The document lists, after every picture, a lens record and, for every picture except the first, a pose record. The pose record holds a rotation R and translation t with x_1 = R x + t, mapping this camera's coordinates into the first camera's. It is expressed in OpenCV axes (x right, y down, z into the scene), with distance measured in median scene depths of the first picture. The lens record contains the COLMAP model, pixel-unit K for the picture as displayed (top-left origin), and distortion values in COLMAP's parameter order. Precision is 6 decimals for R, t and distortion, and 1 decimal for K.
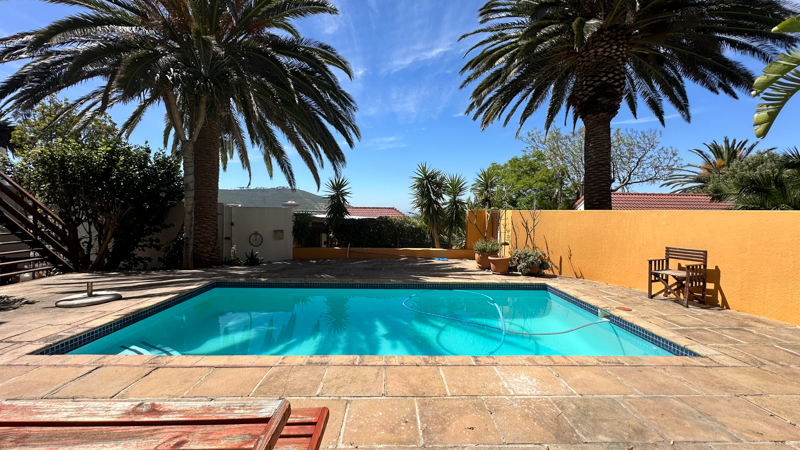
lens RADIAL K [[321.9, 0, 397.3], [0, 321.9, 218.5], [0, 0, 1]] dist [0.003410, 0.000047]
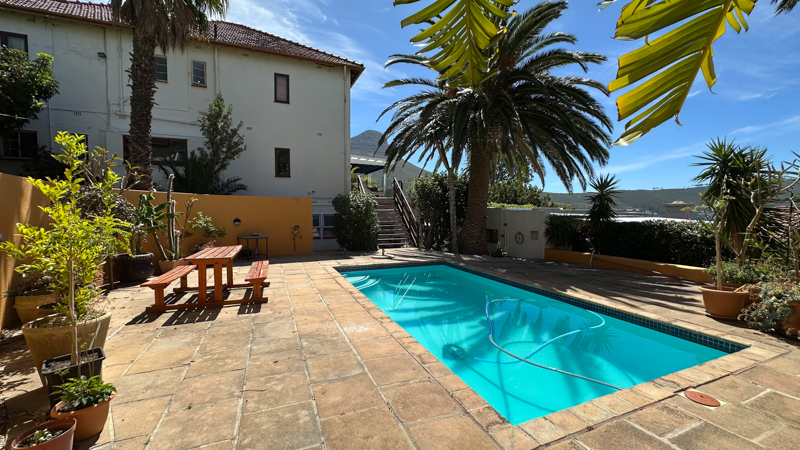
lens RADIAL K [[321.9, 0, 399.2], [0, 321.9, 225.8], [0, 0, 1]] dist [0.003410, 0.000047]
pose [[0.354639, 0.030803, -0.934496, 0.497657], [-0.018178, 0.999495, 0.026047, -0.001644], [0.934827, 0.007750, 0.355020, 0.176033]]
